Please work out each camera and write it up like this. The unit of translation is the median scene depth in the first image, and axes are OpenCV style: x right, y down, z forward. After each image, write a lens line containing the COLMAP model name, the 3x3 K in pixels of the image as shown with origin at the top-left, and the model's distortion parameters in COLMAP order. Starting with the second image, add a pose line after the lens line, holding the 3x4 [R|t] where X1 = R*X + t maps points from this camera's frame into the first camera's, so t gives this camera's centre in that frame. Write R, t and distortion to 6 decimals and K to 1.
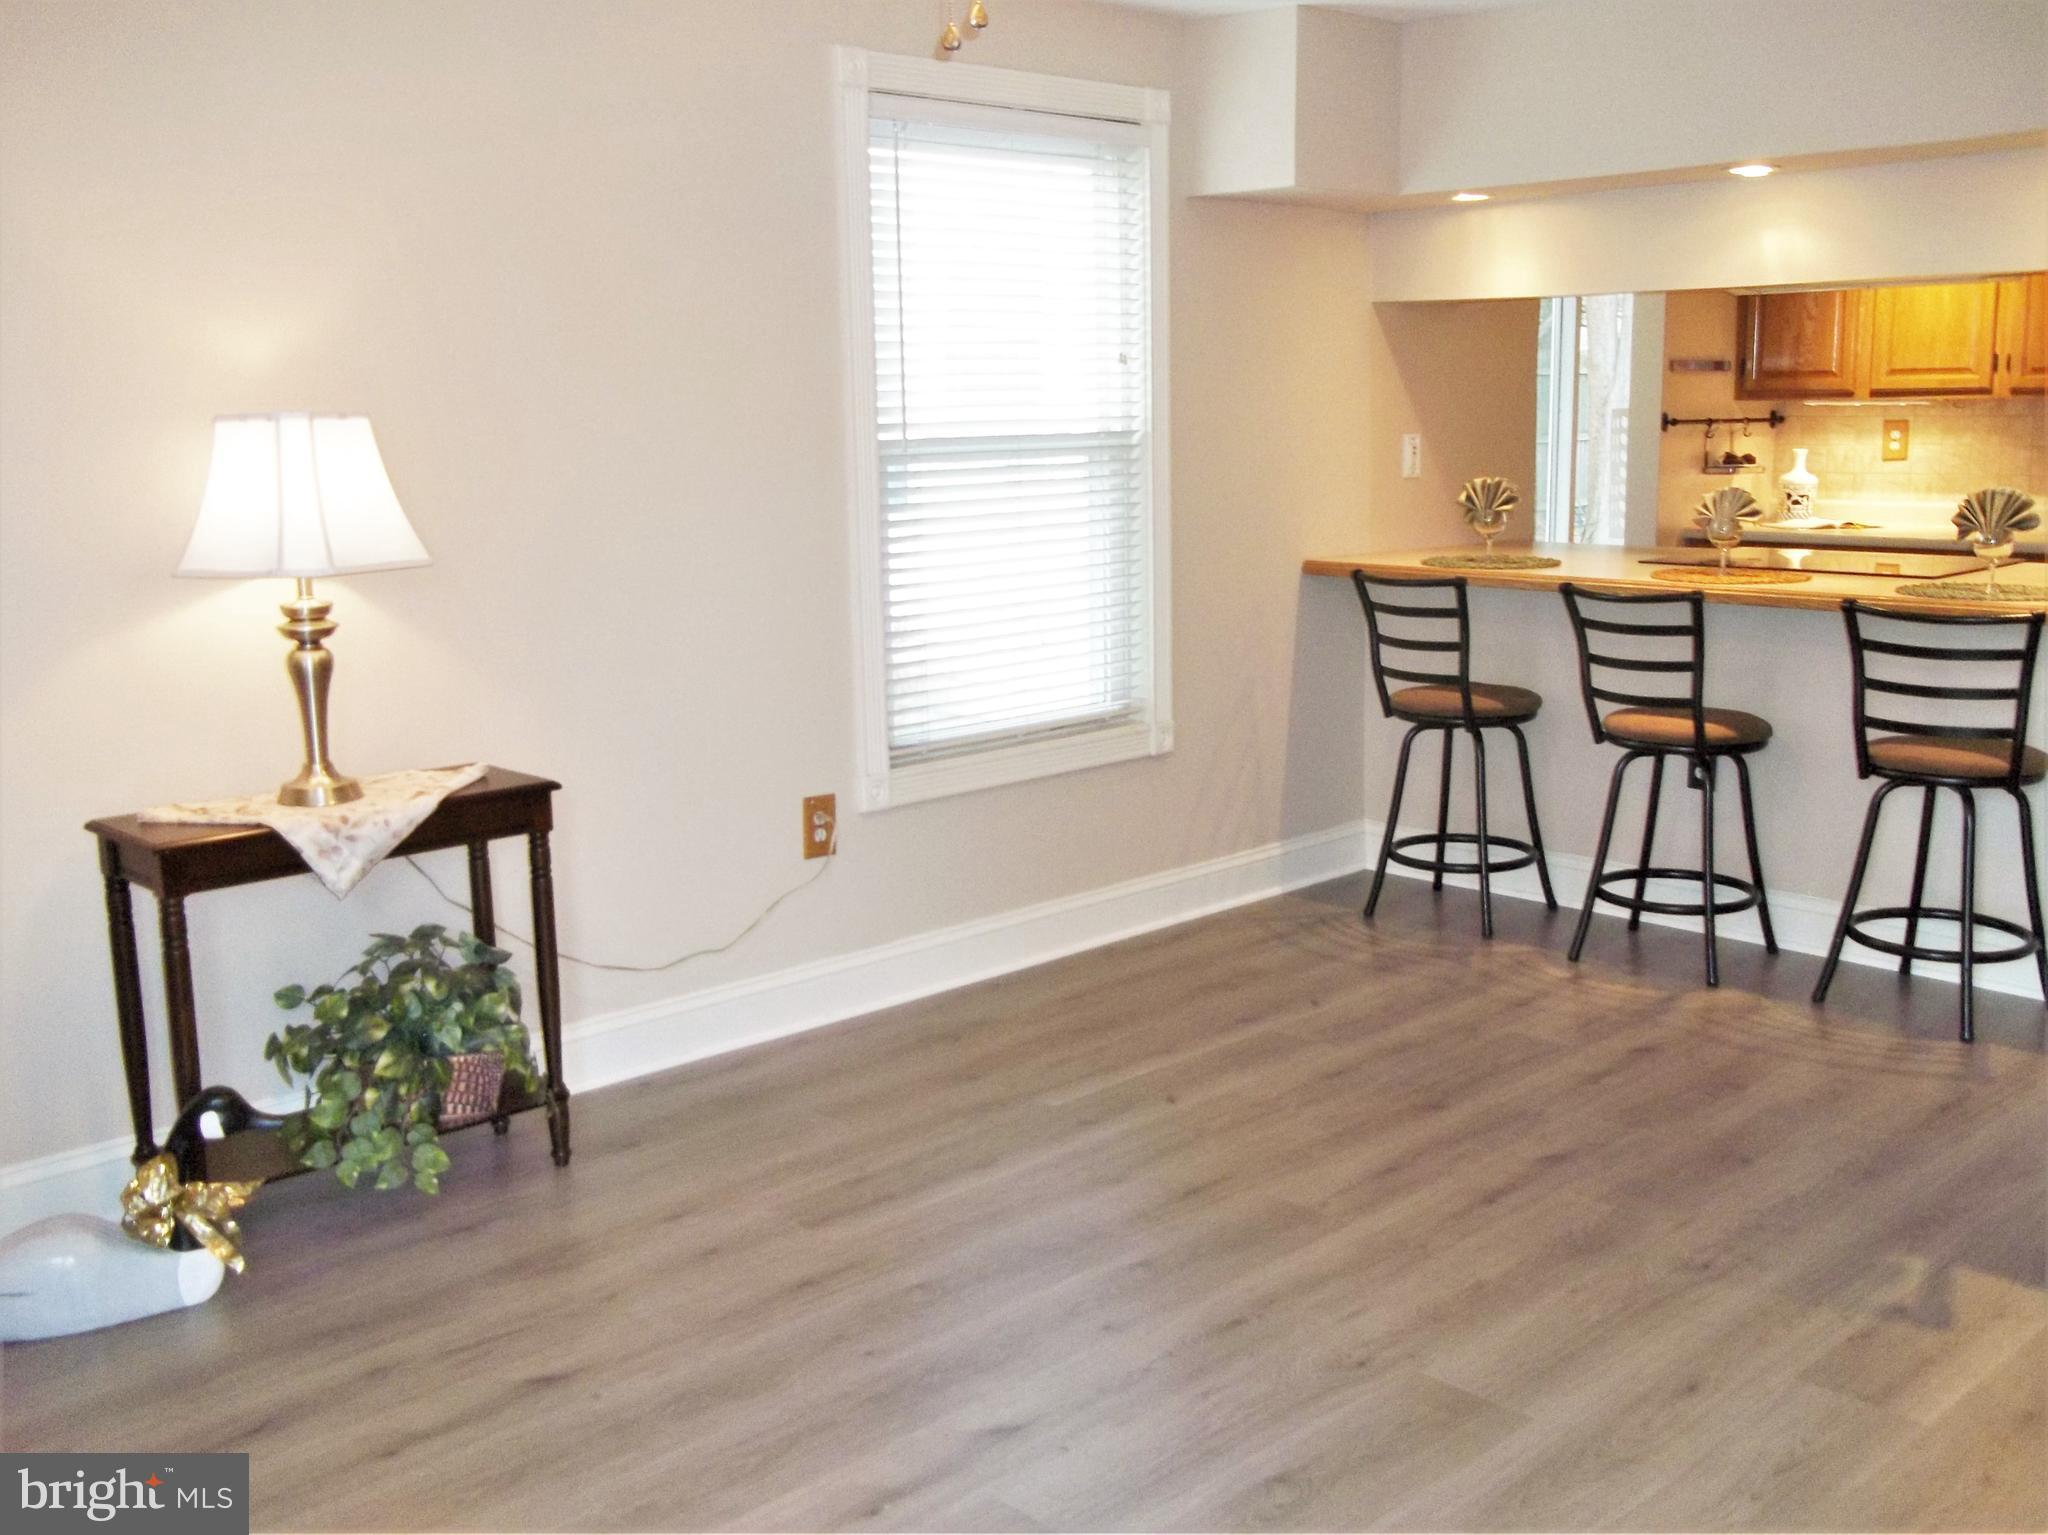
lens RADIAL K [[1998.7, 0, 1042.2], [0, 1998.7, 759.0], [0, 0, 1]] dist [0.004754, 0.025432]
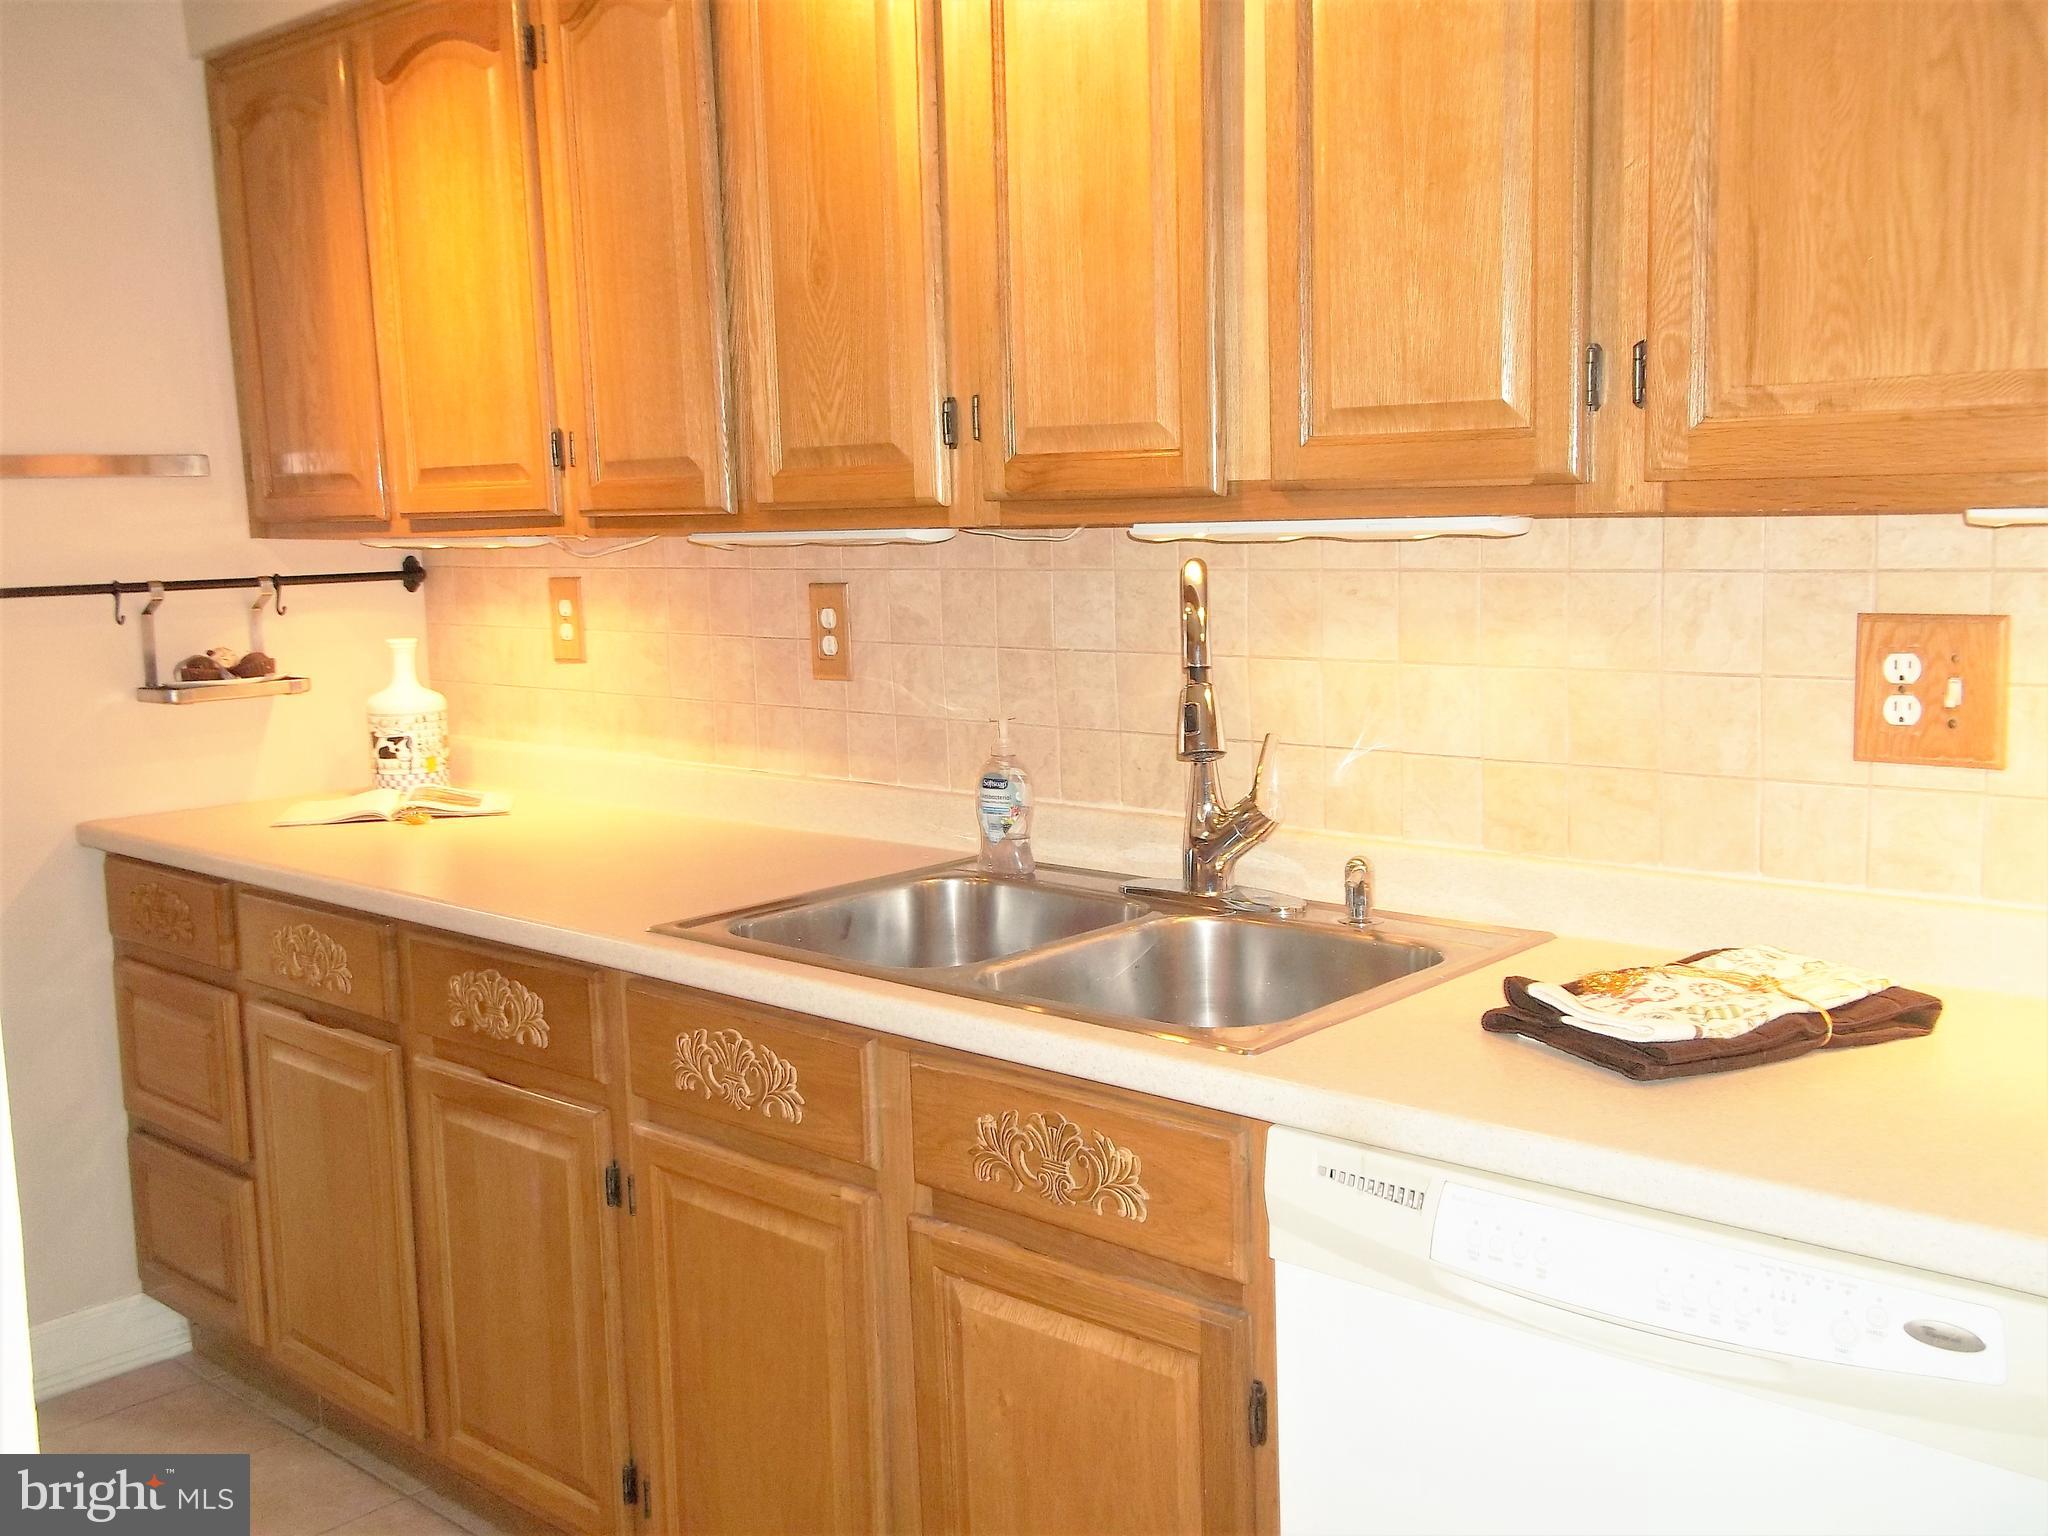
lens RADIAL K [[1956.1, 0, 1024.0], [0, 1956.1, 768.0], [0, 0, 1]] dist [-0.003684, 0.013758]
pose [[0.997299, -0.023747, 0.069508, 0.683608], [0.027005, 0.998562, -0.046320, -0.137772], [-0.068308, 0.048072, 0.996505, 0.738863]]
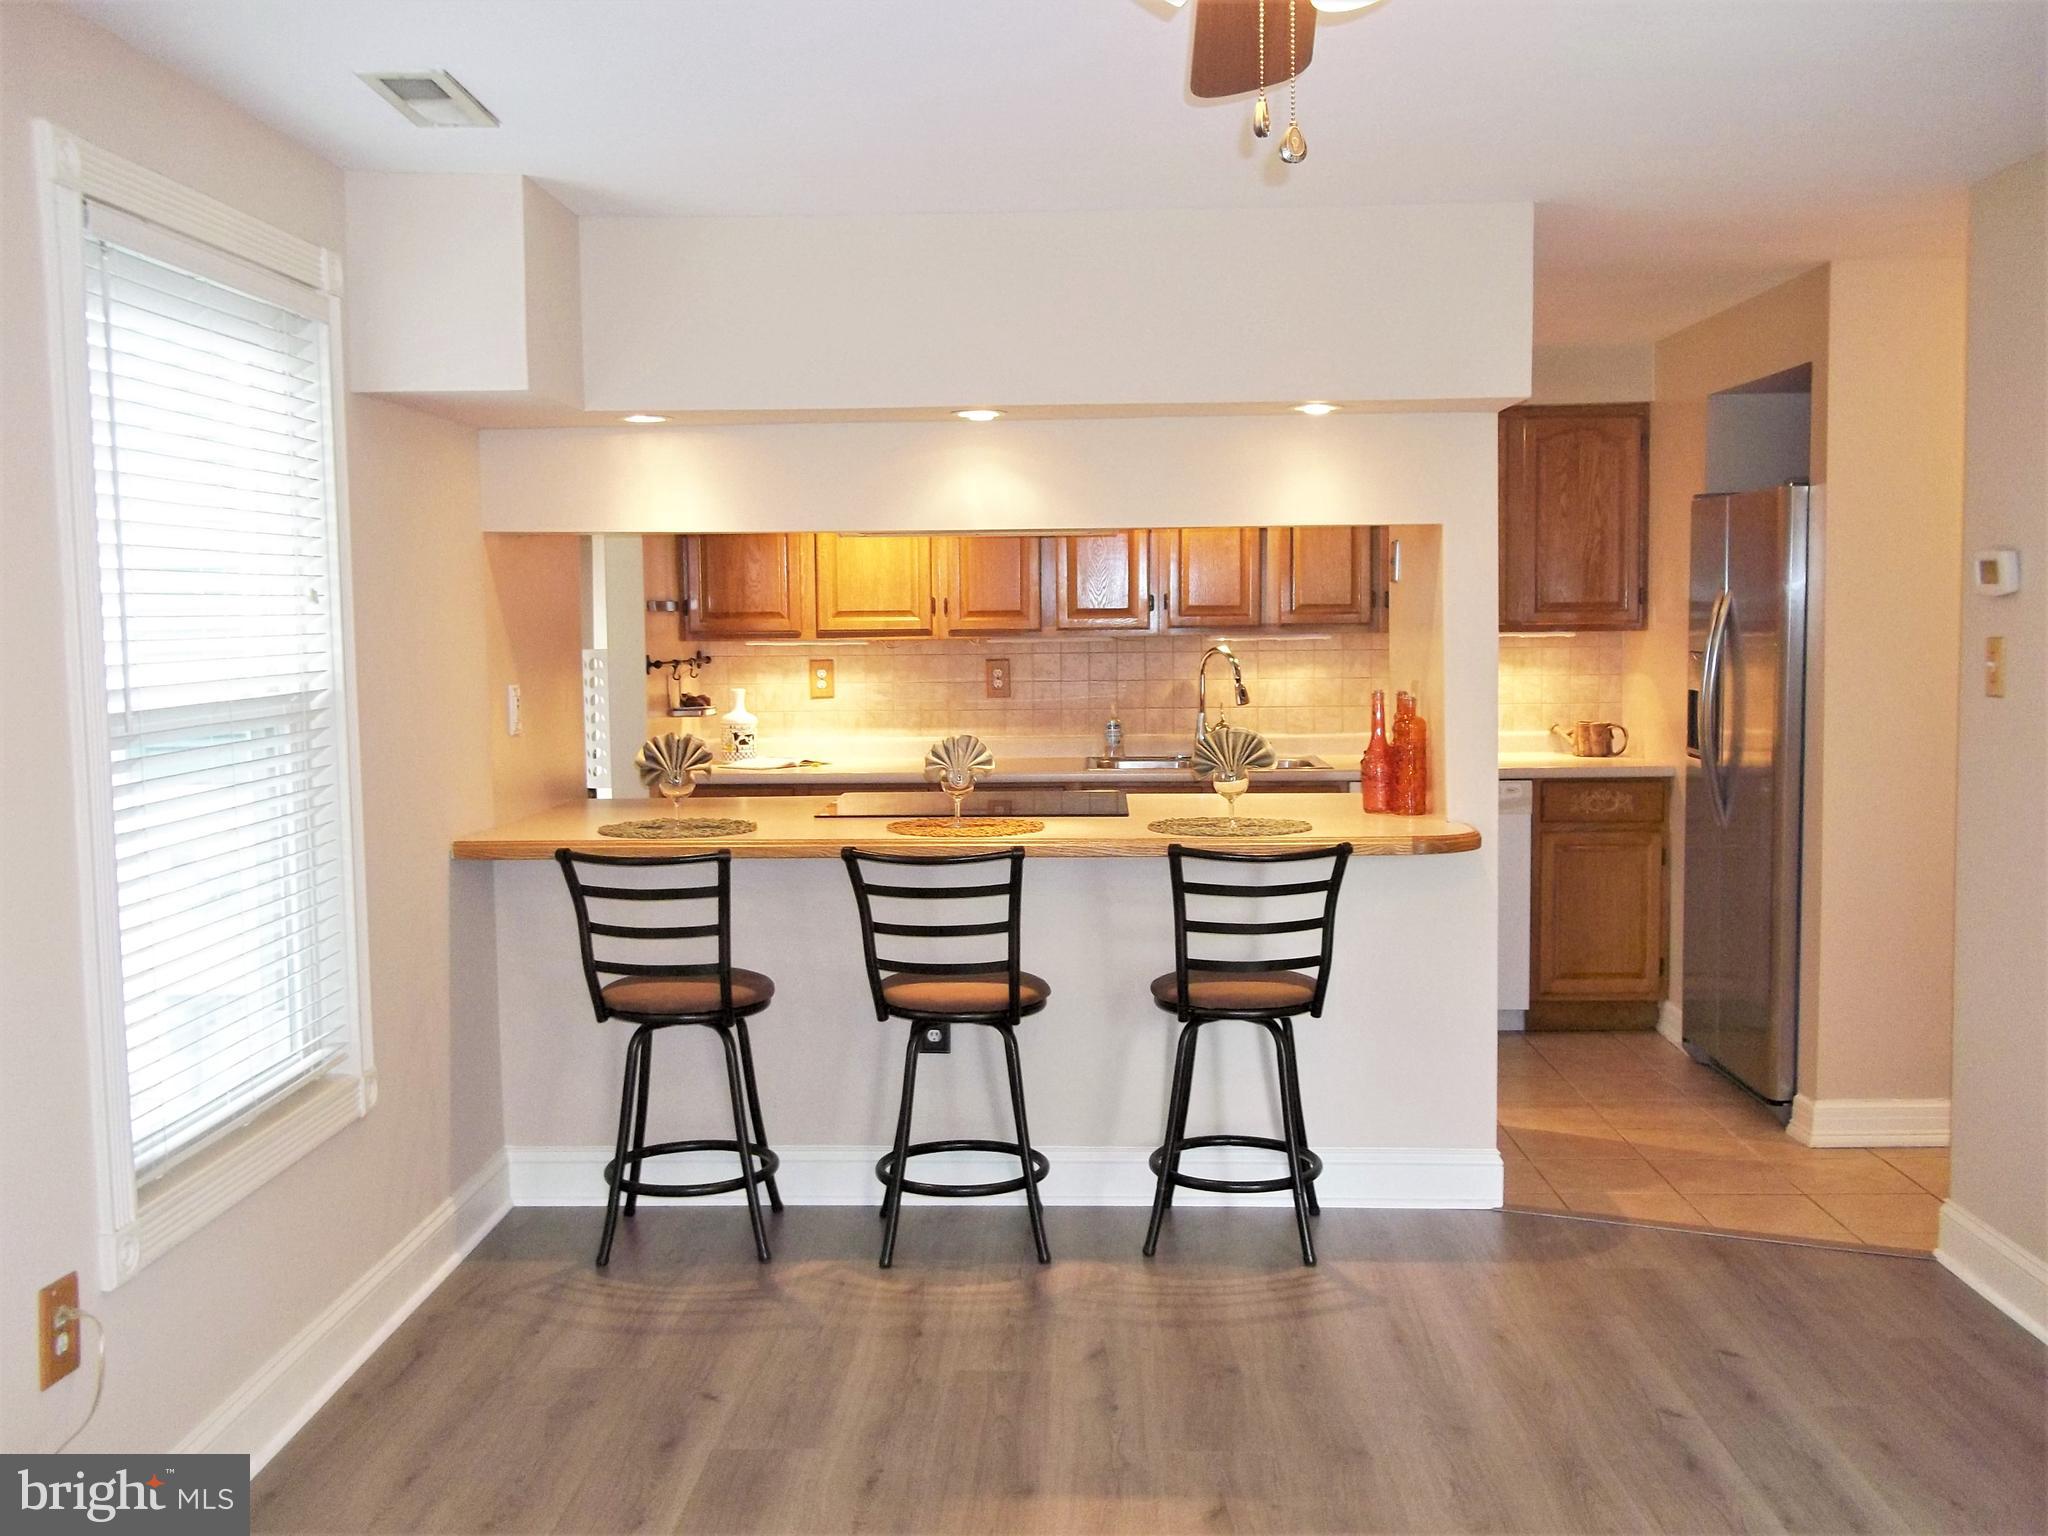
lens RADIAL K [[1956.1, 0, 1024.0], [0, 1956.1, 768.0], [0, 0, 1]] dist [-0.003684, 0.013758]
pose [[0.724273, -0.050552, 0.687658, -0.263356], [0.124079, 0.990584, -0.057865, -0.058399], [-0.678257, 0.127234, 0.723725, 0.284128]]
